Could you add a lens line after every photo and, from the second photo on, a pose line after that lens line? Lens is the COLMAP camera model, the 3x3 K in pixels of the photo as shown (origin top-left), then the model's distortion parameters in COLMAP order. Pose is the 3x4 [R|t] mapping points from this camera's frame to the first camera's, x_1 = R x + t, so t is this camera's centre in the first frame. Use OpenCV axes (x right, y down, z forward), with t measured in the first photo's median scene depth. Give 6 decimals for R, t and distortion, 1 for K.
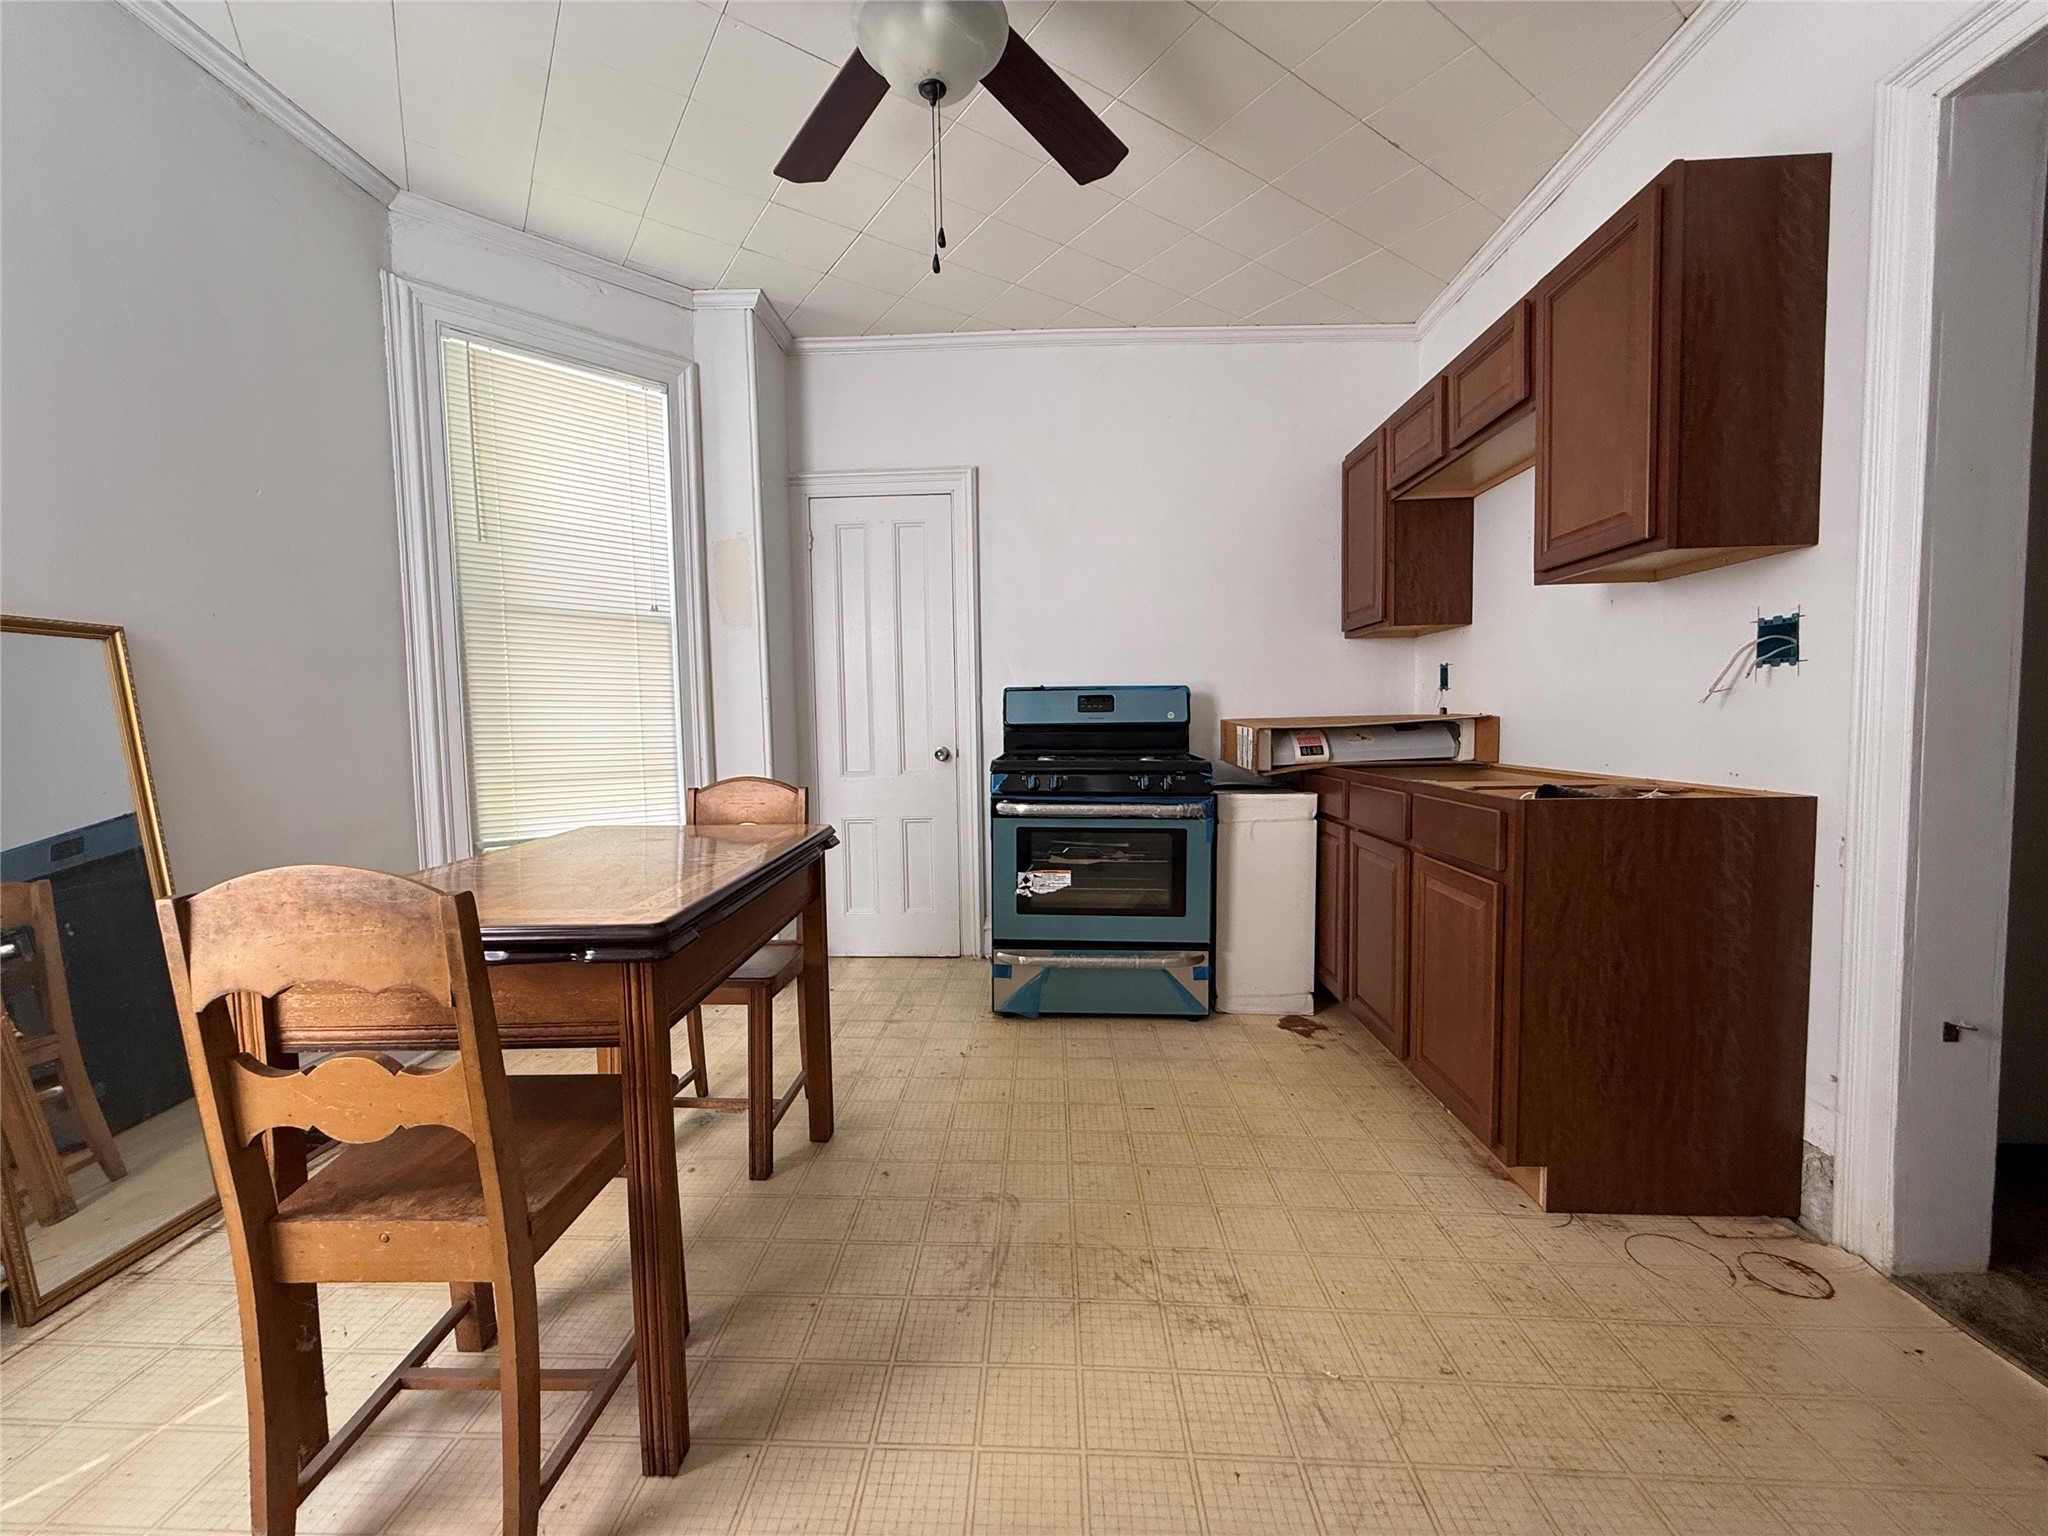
lens RADIAL K [[823.8, 0, 1015.2], [0, 823.8, 767.7], [0, 0, 1]] dist [0.002612, 0.000034]
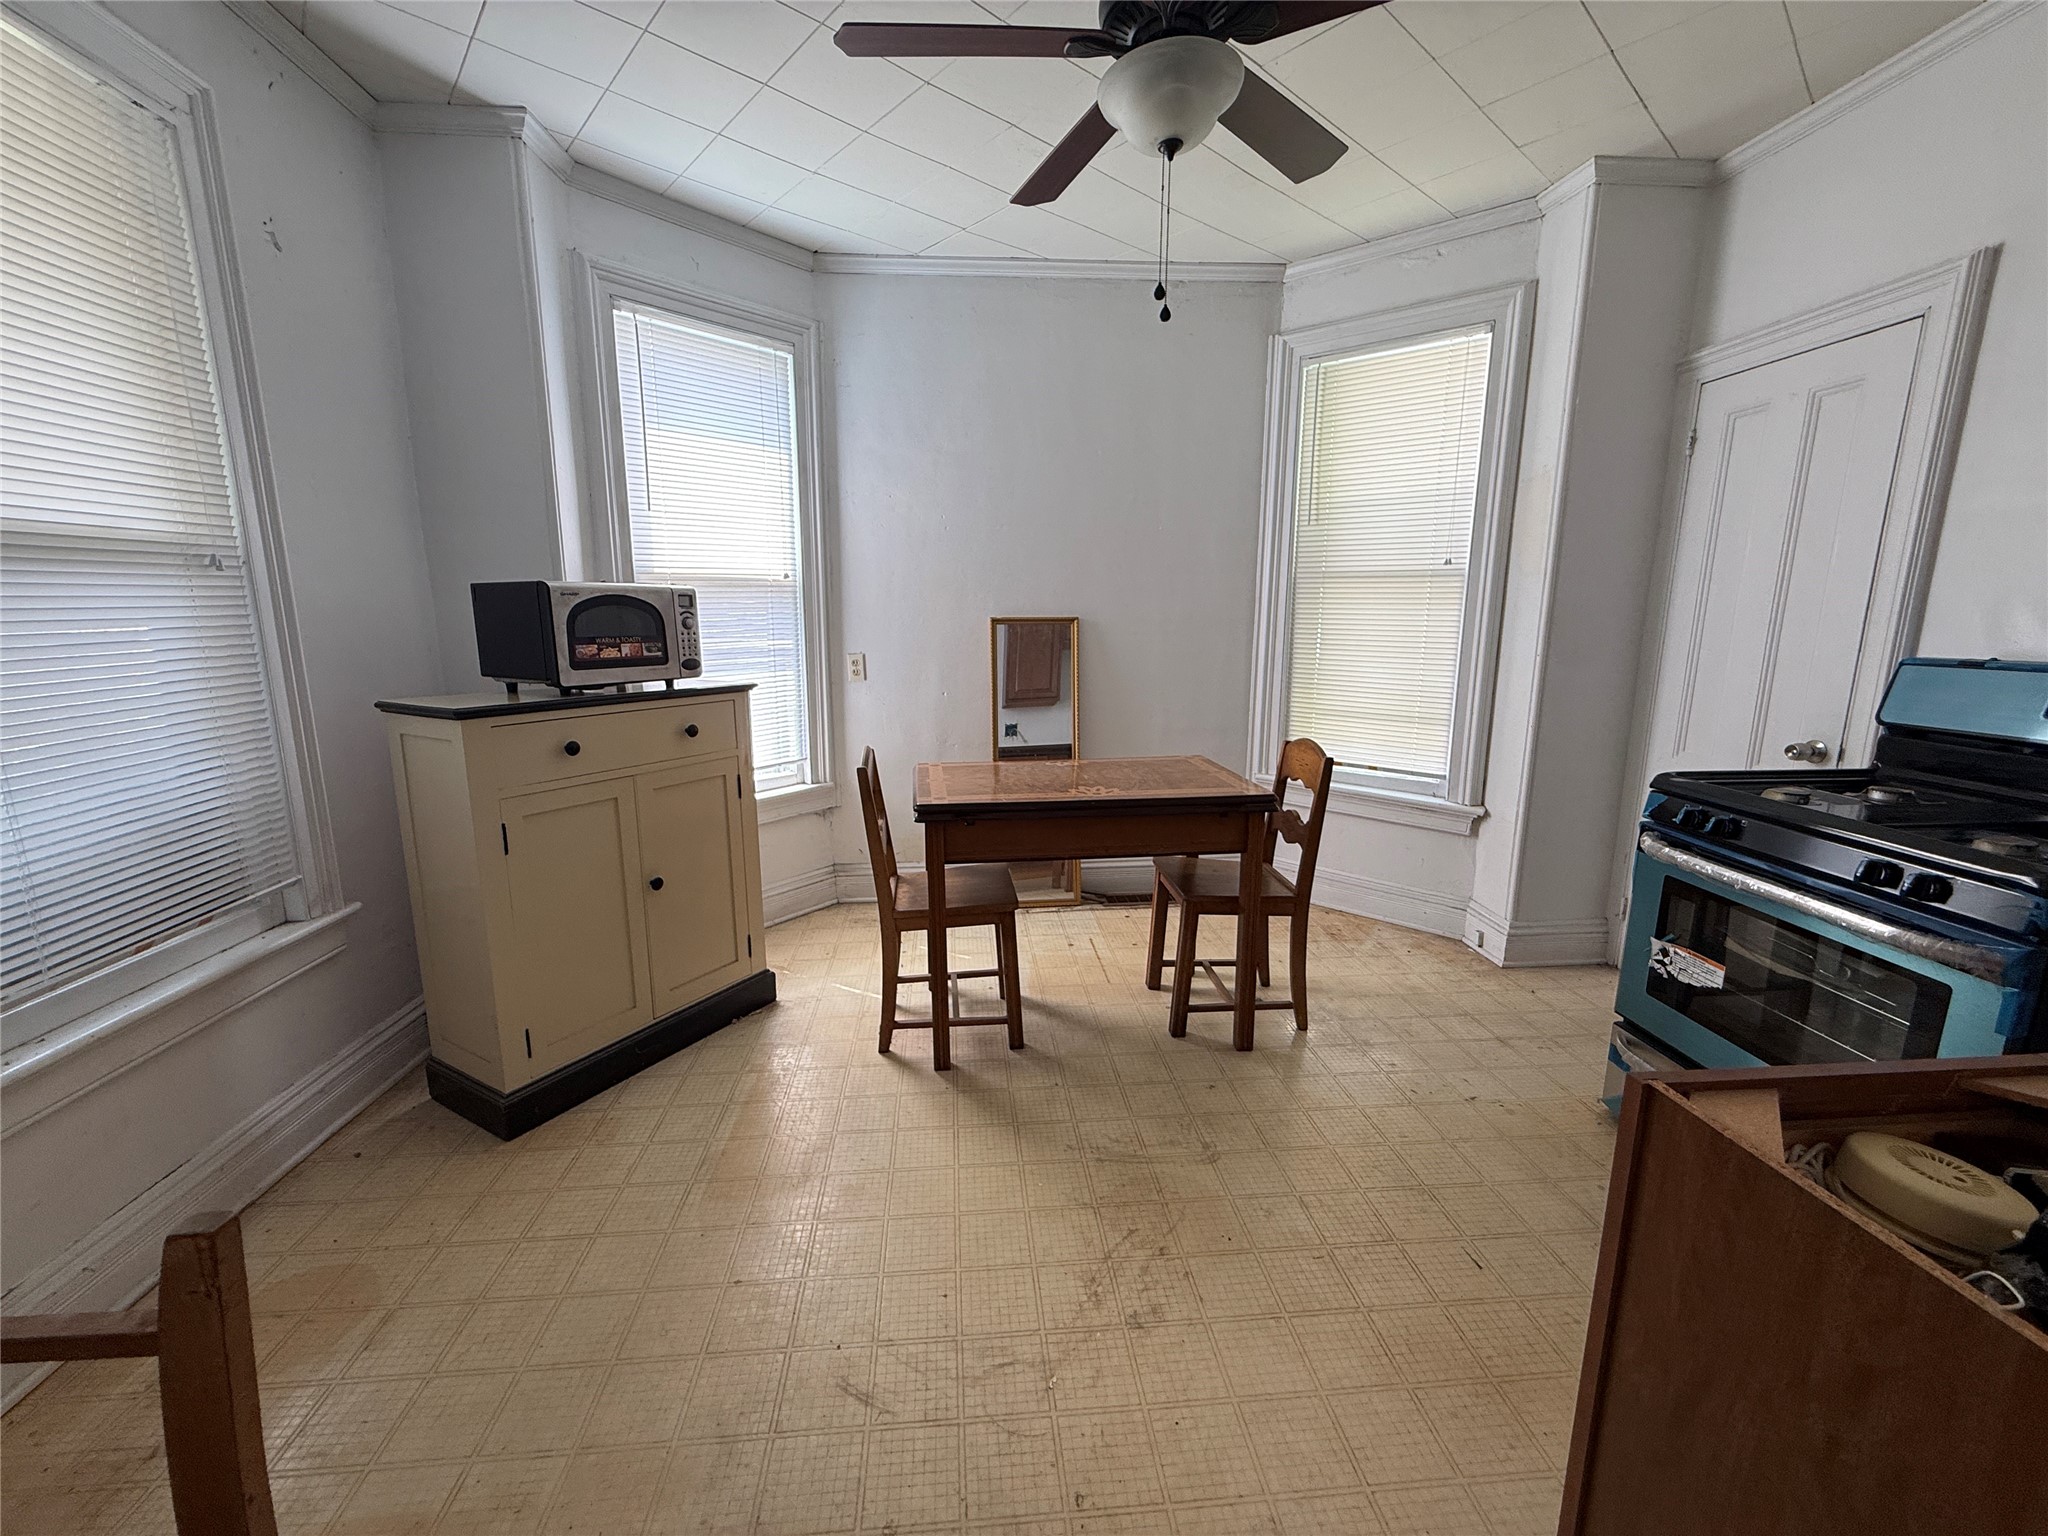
lens RADIAL K [[823.8, 0, 1012.8], [0, 823.8, 768.6], [0, 0, 1]] dist [0.002612, 0.000034]
pose [[0.114920, 0.197198, -0.973605, 0.662176], [-0.060040, 0.979685, 0.191342, -0.126636], [0.991559, 0.036466, 0.124426, 0.414846]]
